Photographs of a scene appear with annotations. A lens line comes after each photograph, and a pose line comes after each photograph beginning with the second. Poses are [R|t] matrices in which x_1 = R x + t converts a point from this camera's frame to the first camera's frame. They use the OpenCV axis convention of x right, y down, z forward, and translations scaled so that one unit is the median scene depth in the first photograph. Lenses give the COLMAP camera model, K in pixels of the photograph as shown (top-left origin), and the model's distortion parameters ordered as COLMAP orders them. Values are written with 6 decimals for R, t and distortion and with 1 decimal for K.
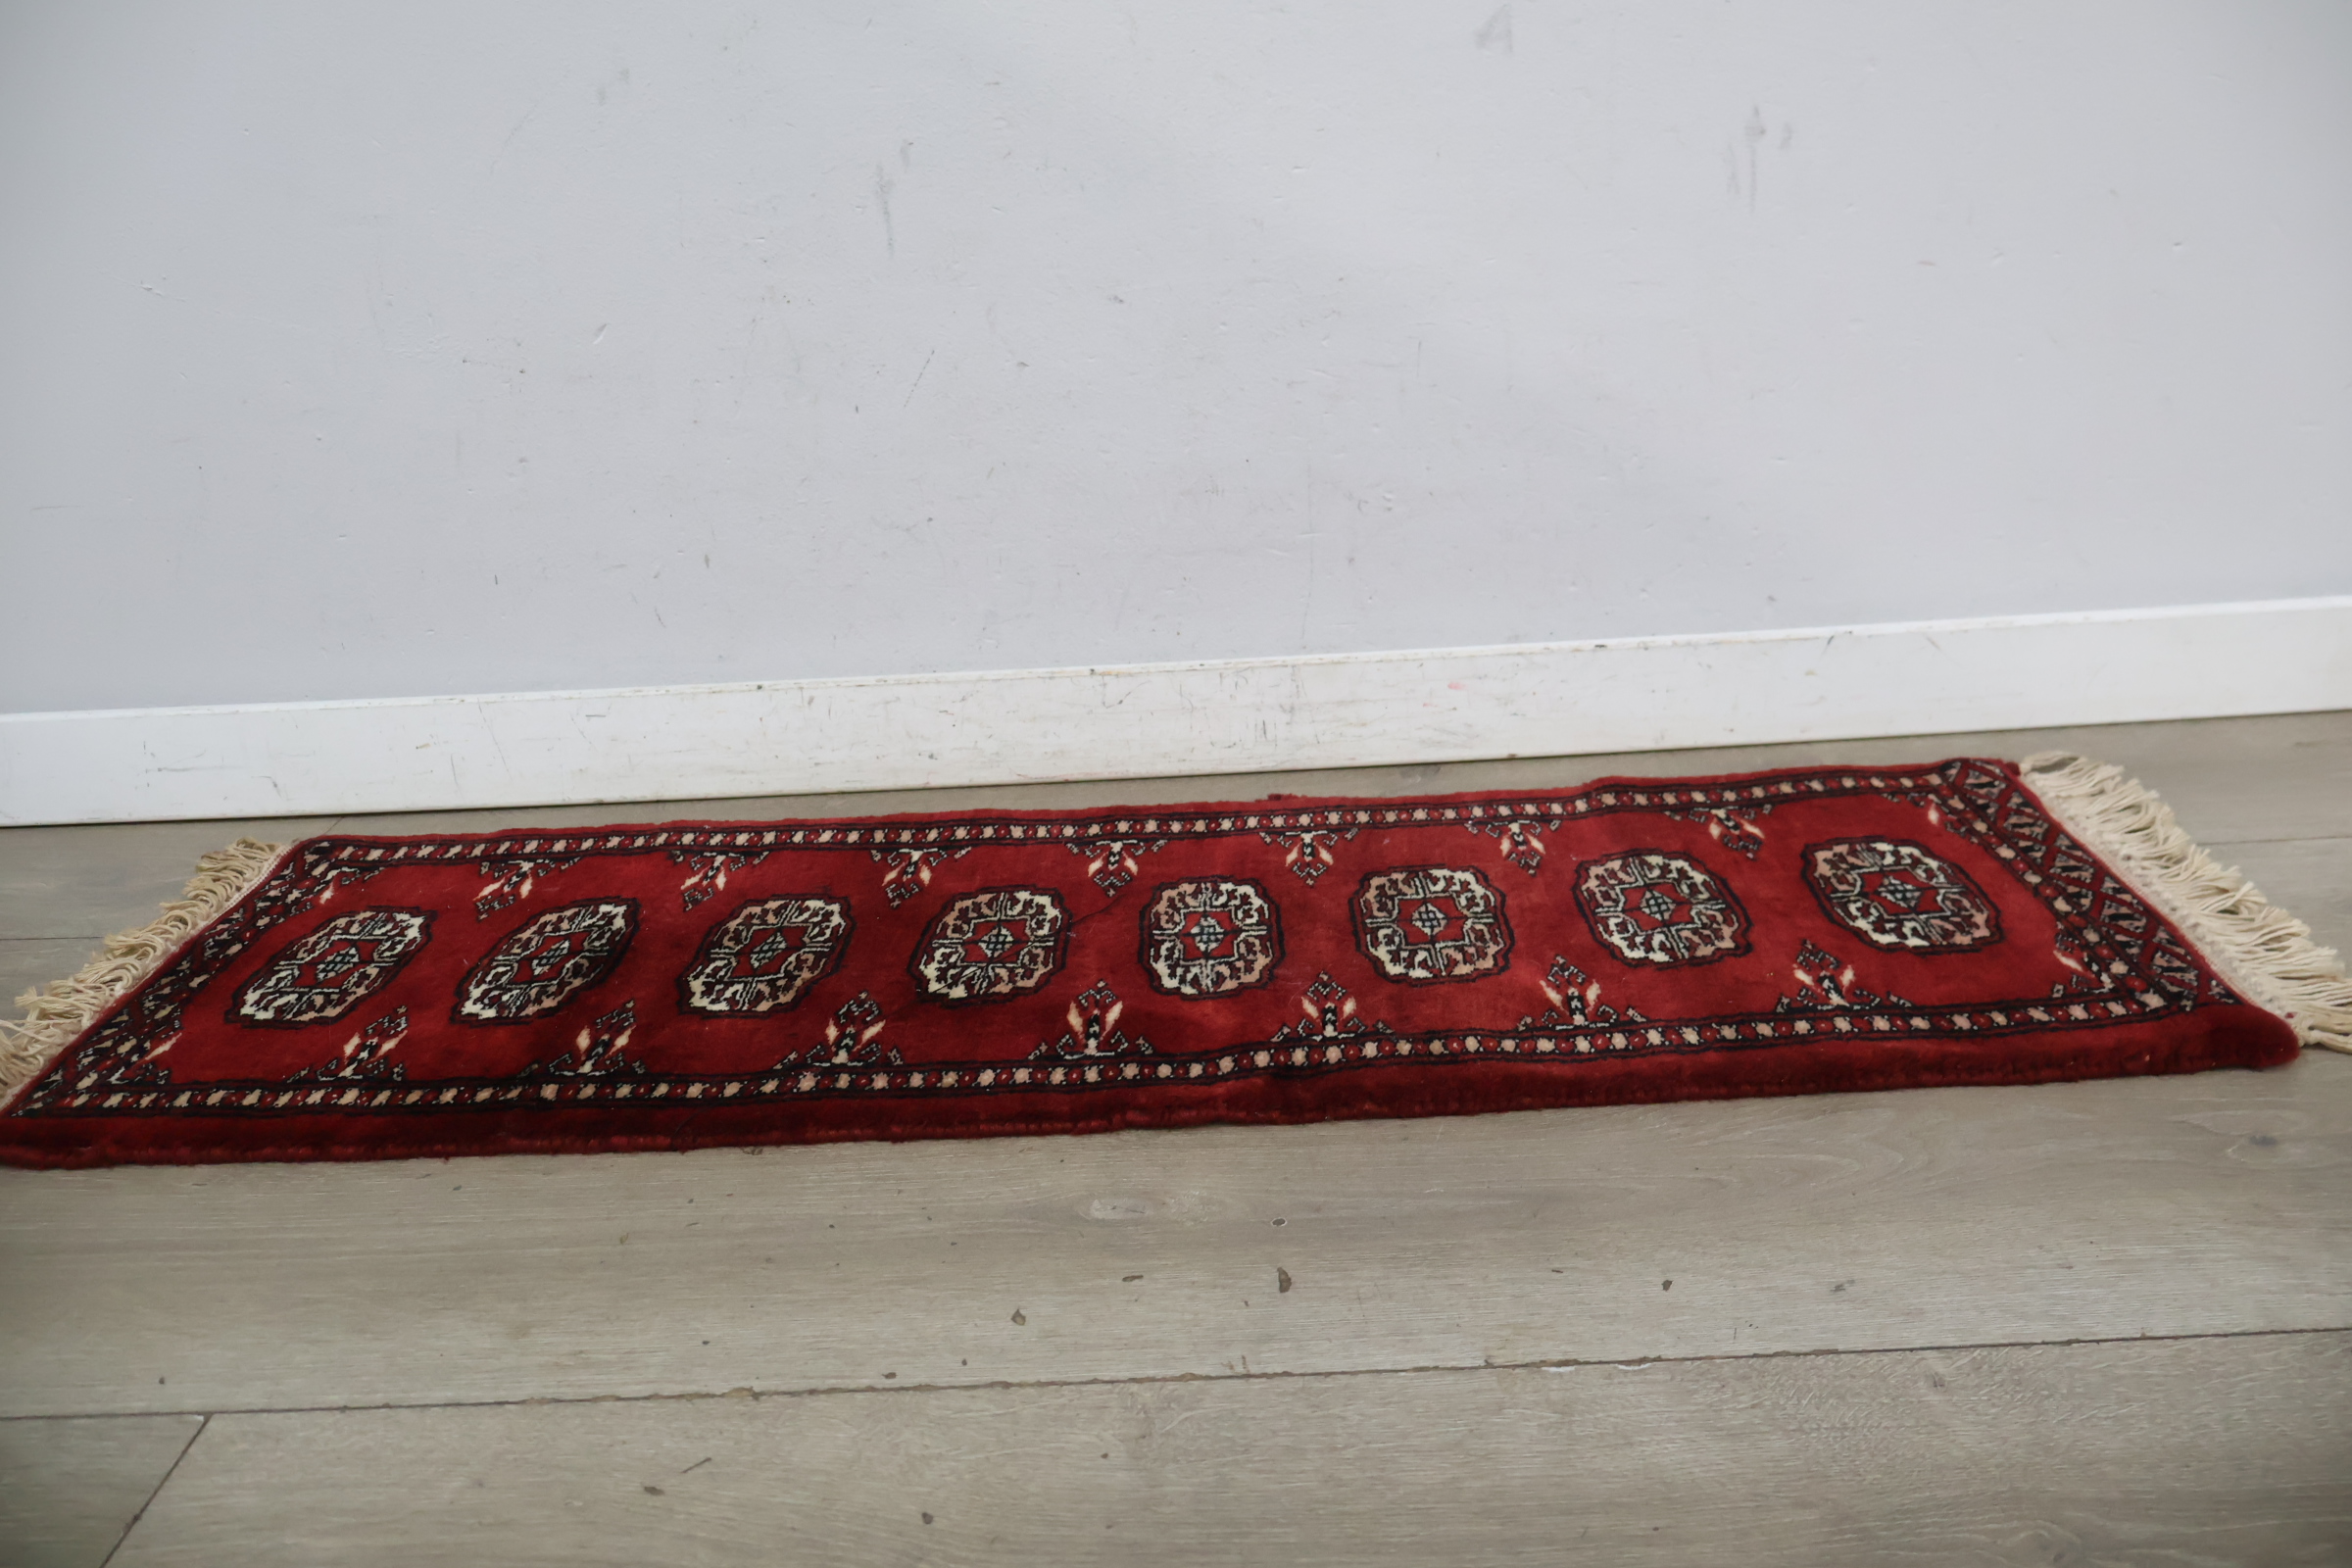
lens RADIAL K [[2106.2, 0, 1177.1], [0, 2106.2, 765.9], [0, 0, 1]] dist [0.017004, -0.018321]
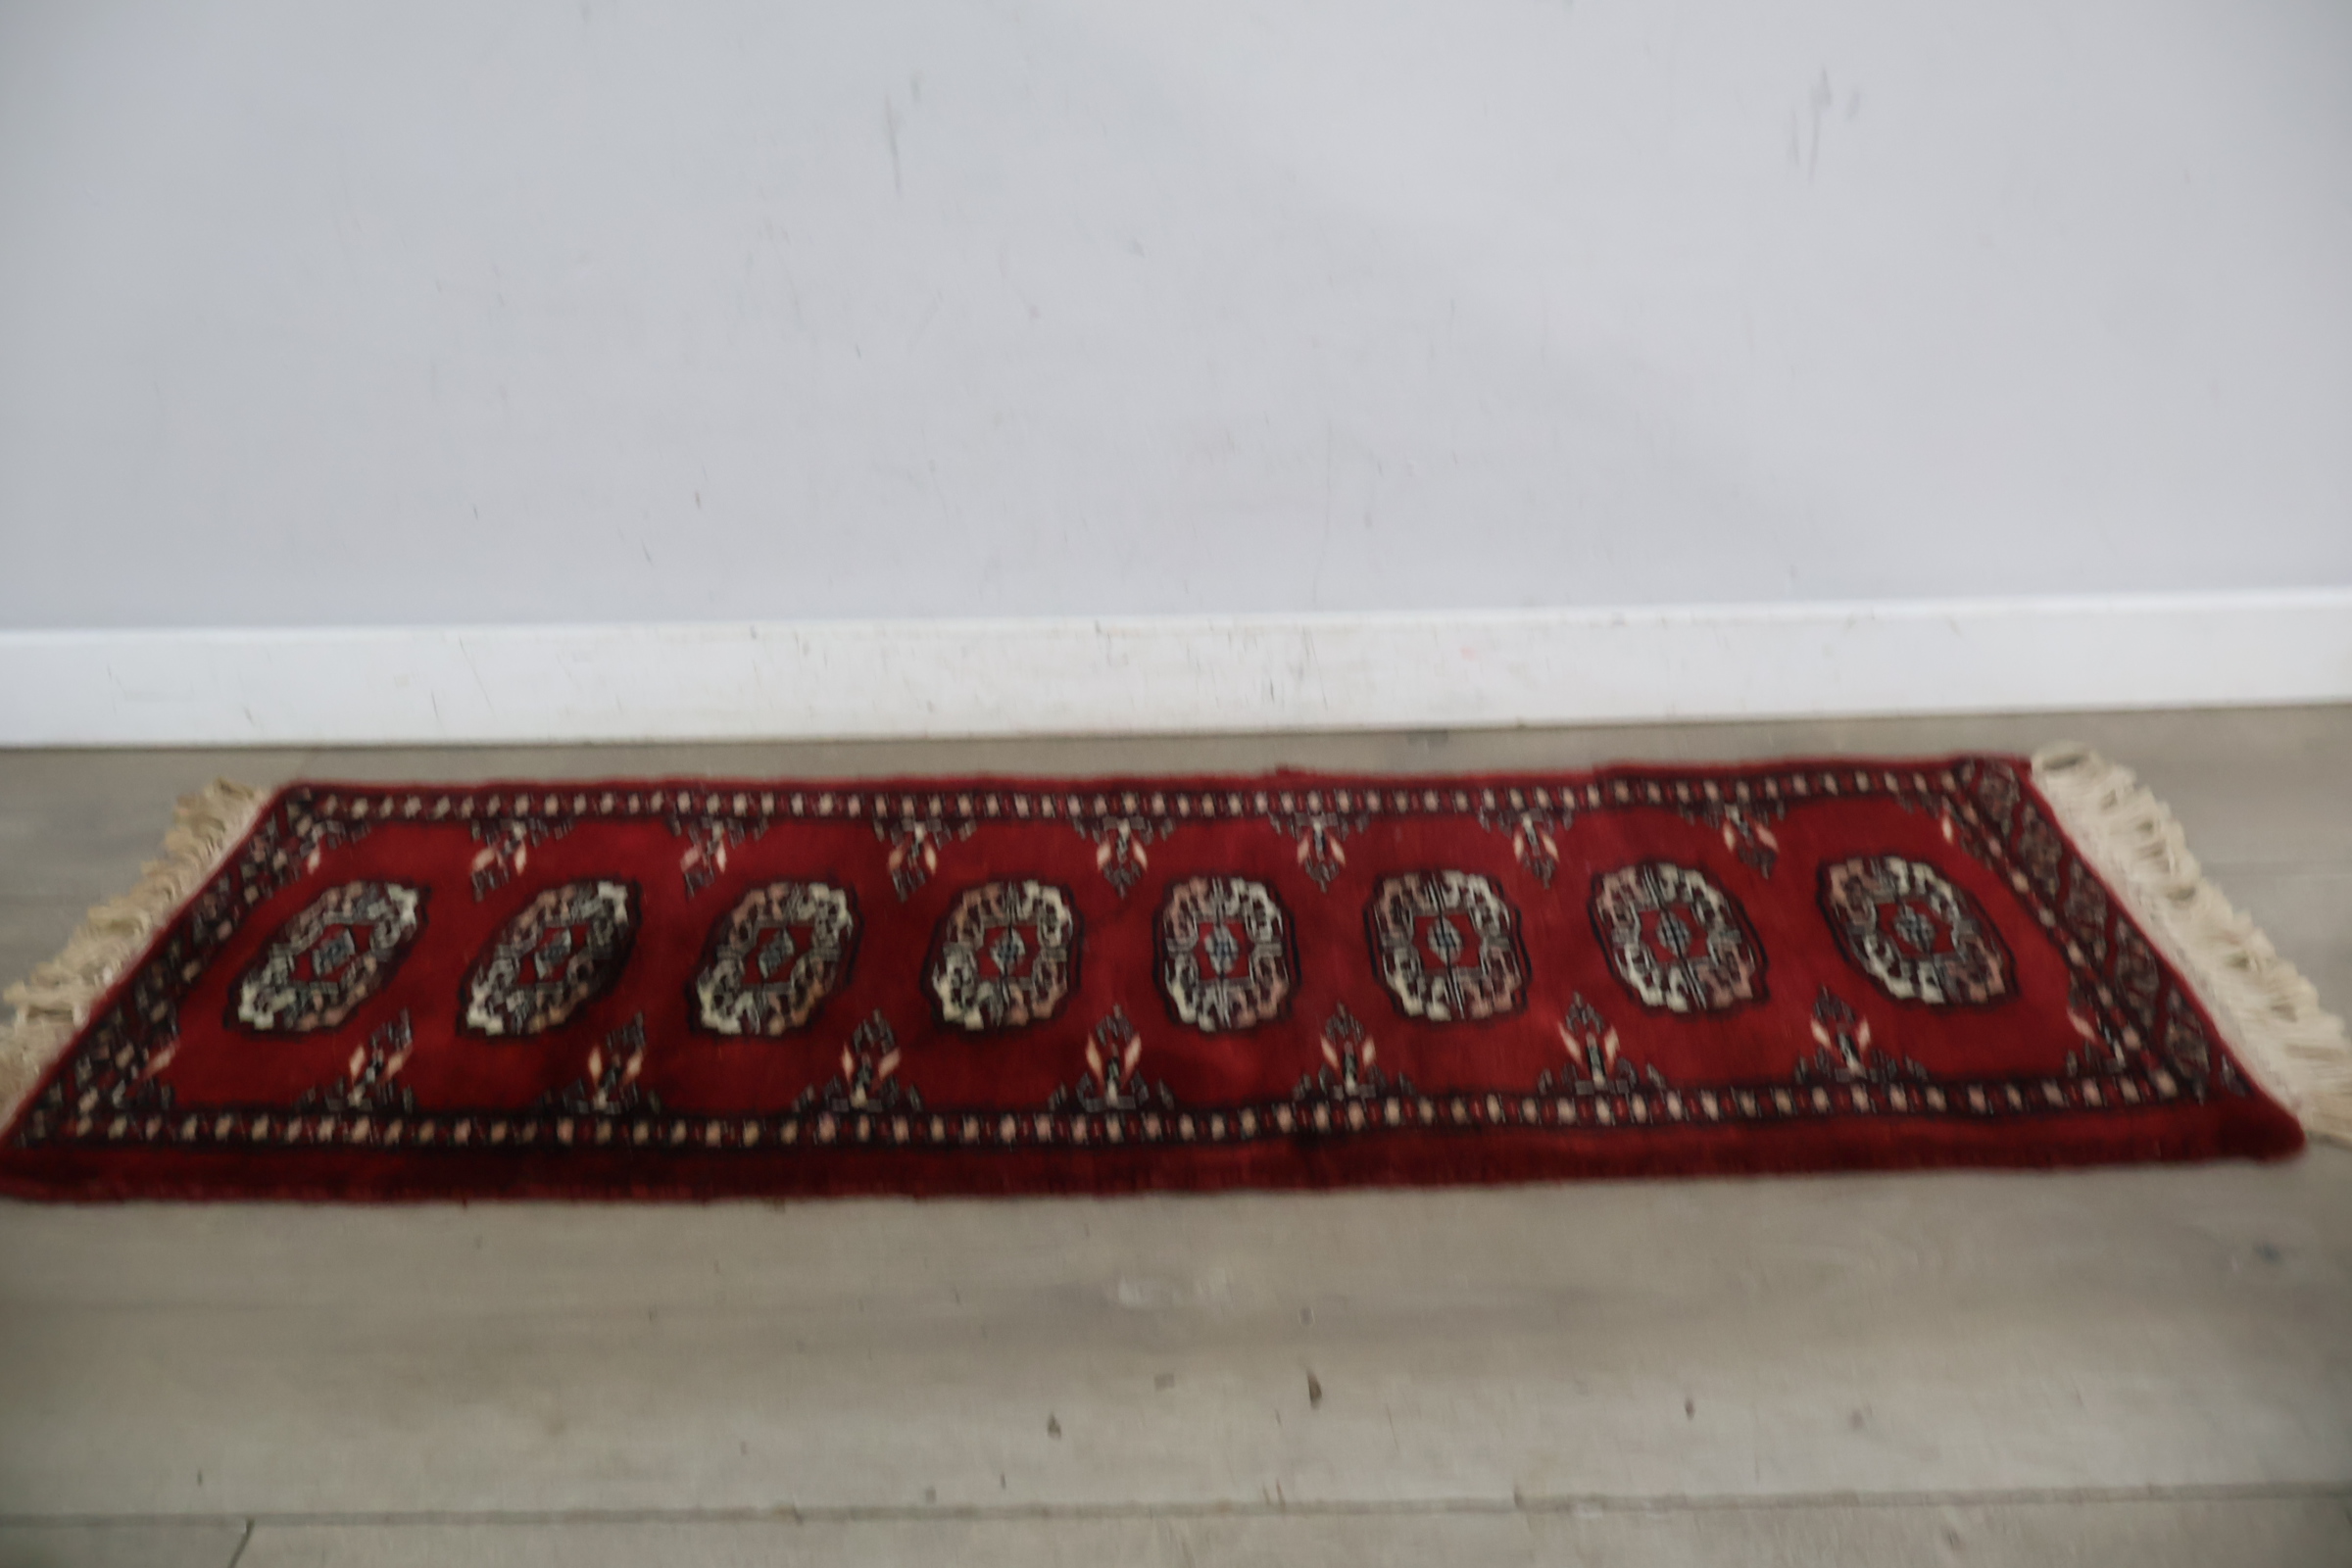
lens RADIAL K [[2106.2, 0, 1176.5], [0, 2106.2, 780.0], [0, 0, 1]] dist [0.017004, -0.018321]
pose [[0.999077, 0.024016, 0.035614, -0.046851], [-0.029200, 0.987786, 0.153058, -0.159247], [-0.031503, -0.153957, 0.987575, 0.034333]]
